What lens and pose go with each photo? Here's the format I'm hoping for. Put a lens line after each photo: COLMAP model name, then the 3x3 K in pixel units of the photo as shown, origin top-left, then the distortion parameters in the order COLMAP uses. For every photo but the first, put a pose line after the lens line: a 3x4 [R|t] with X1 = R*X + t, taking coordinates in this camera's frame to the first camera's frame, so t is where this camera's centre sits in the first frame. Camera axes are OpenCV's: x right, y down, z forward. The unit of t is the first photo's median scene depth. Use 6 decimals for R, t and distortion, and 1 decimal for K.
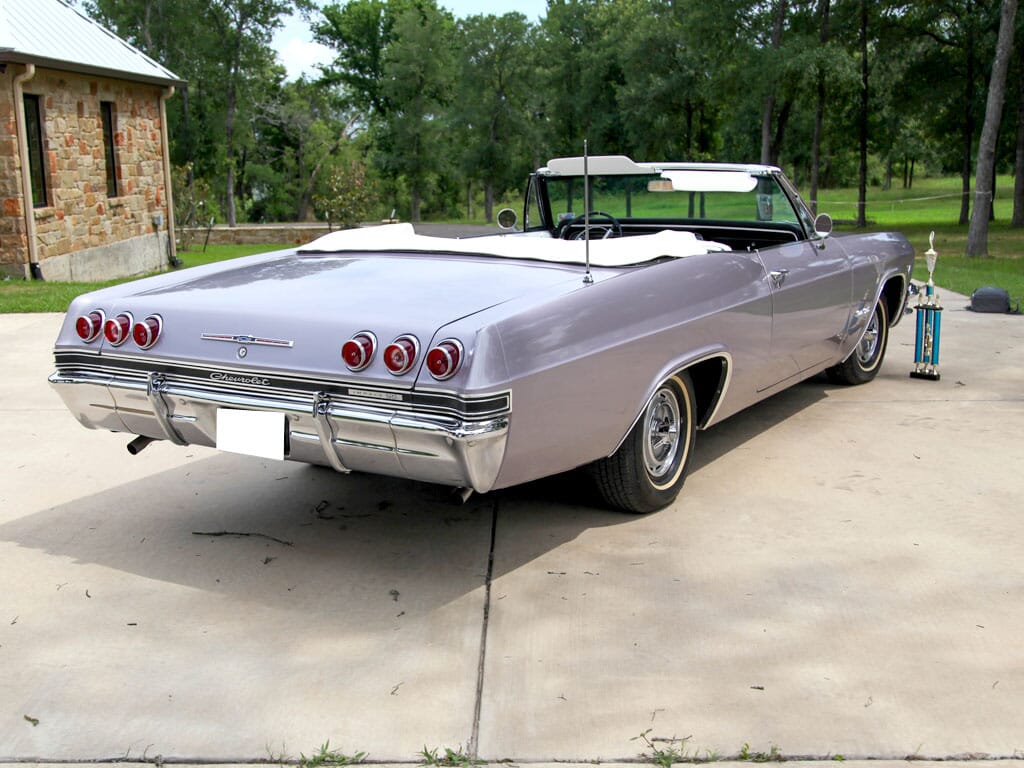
lens RADIAL K [[1255.3, 0, 509.8], [0, 1255.3, 391.5], [0, 0, 1]] dist [-0.025169, 0.000000]
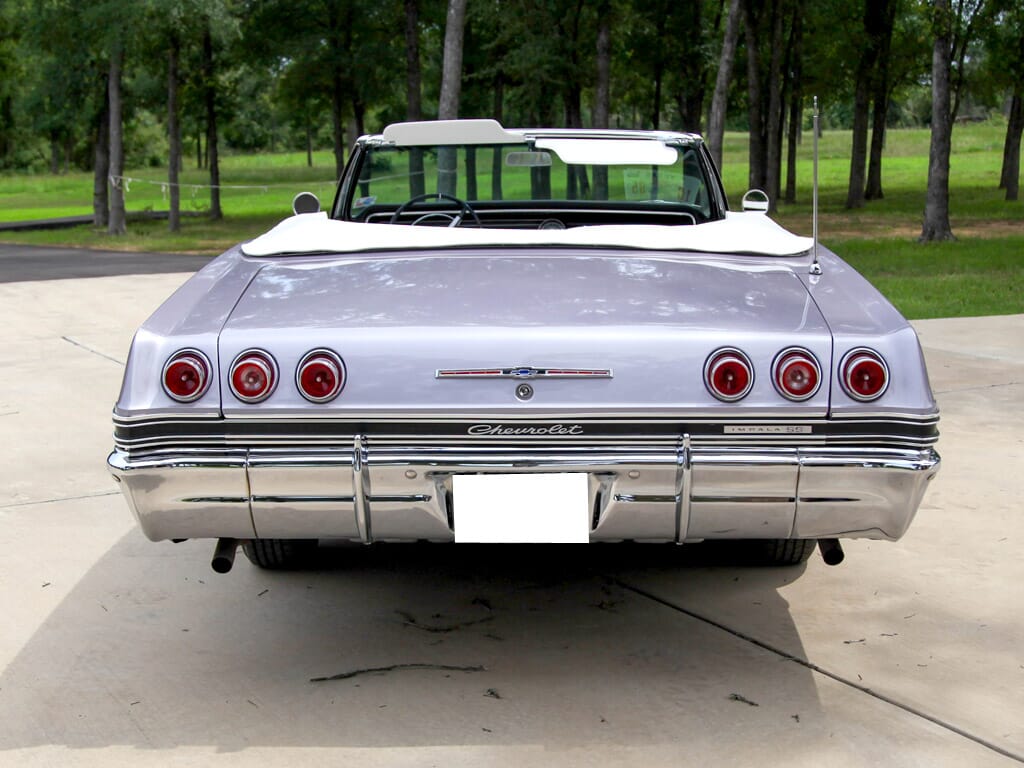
lens RADIAL K [[1692.5, 0, 516.9], [0, 1692.5, 380.0], [0, 0, 1]] dist [0.012667, 0.000000]
pose [[0.844879, -0.072569, 0.530013, -0.282270], [0.093035, 0.995591, -0.011990, -0.010568], [-0.526806, 0.059440, 0.847905, 0.081569]]
